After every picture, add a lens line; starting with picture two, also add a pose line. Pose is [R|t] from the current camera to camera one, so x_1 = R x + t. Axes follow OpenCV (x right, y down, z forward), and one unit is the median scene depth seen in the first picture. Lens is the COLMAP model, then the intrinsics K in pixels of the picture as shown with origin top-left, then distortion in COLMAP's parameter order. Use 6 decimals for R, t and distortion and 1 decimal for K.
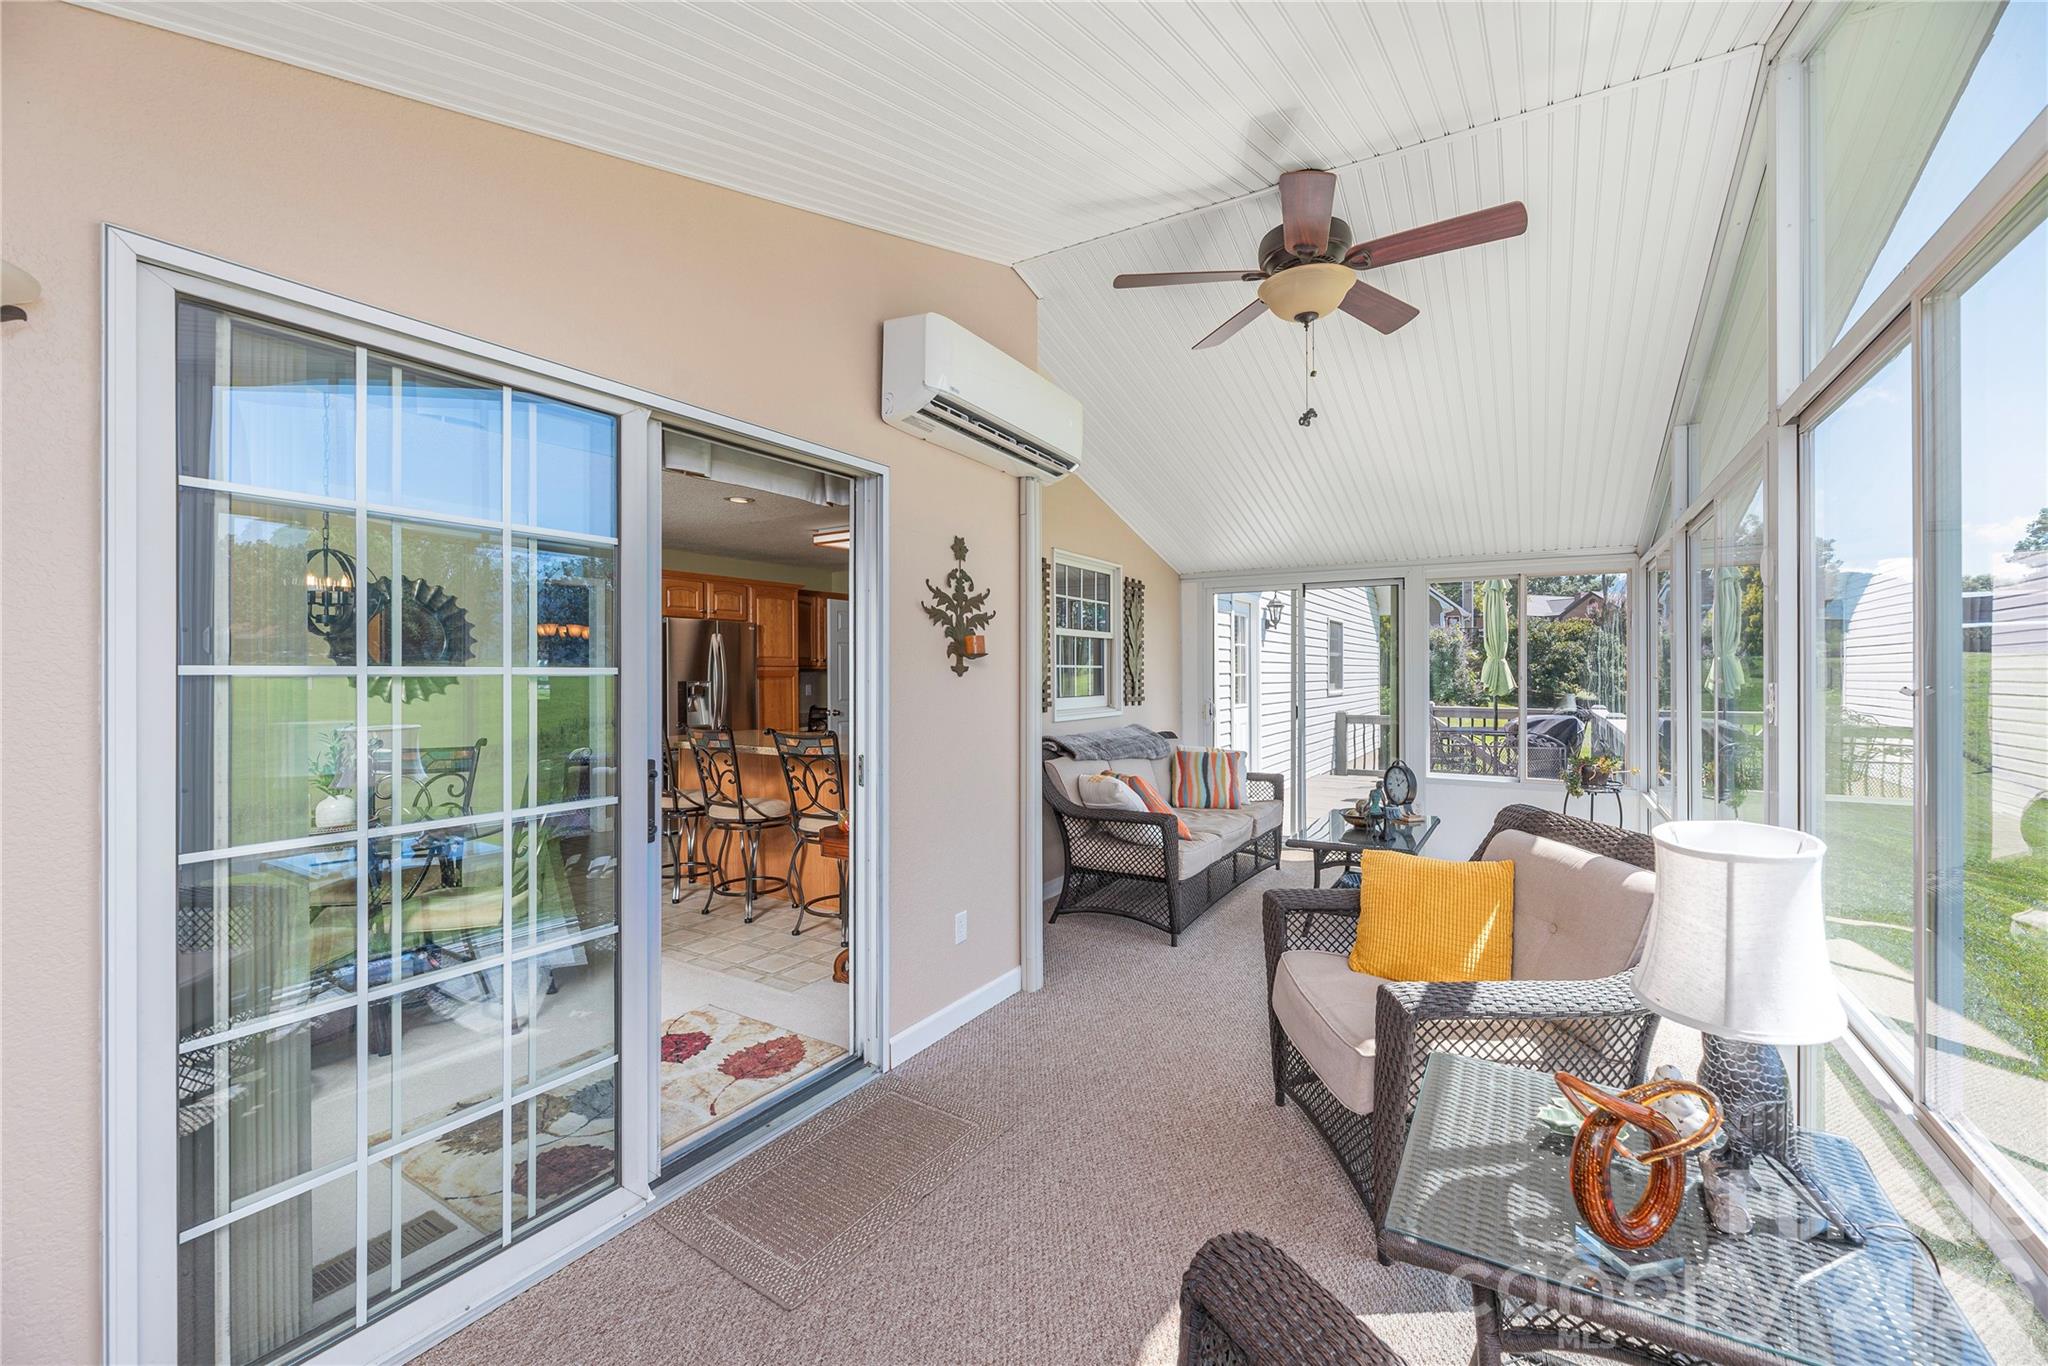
lens RADIAL K [[828.9, 0, 1027.6], [0, 828.9, 675.1], [0, 0, 1]] dist [-0.004457, 0.000116]
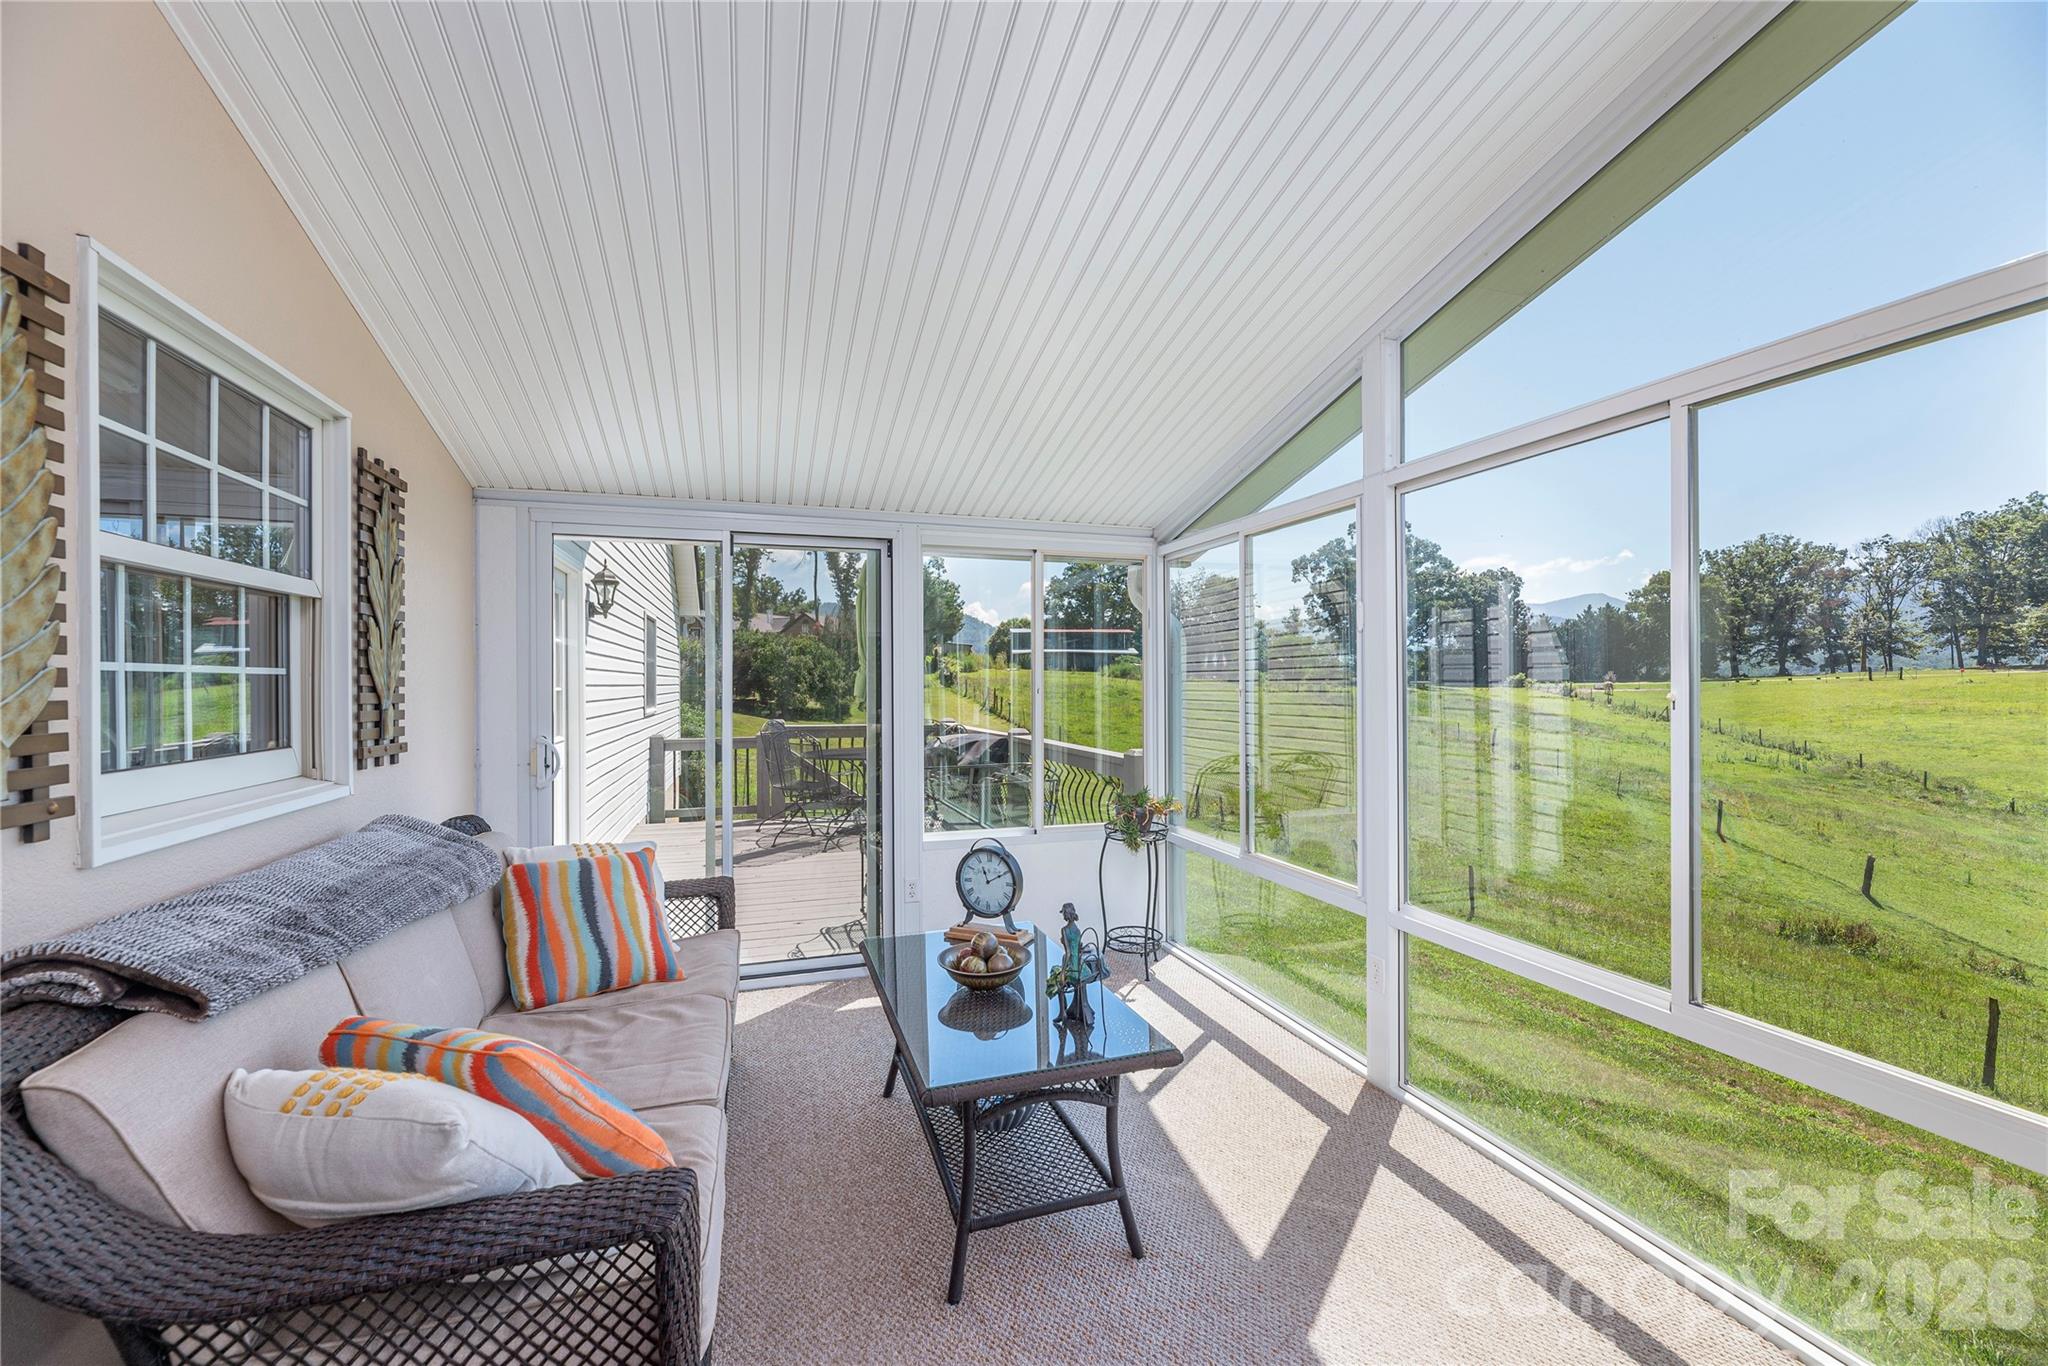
lens RADIAL K [[828.9, 0, 1023.7], [0, 828.9, 678.8], [0, 0, 1]] dist [-0.004457, 0.000116]
pose [[0.640513, 0.004311, 0.767936, 0.018870], [0.003015, 0.999962, -0.008128, -0.002880], [-0.767942, 0.007522, 0.640476, 0.519802]]
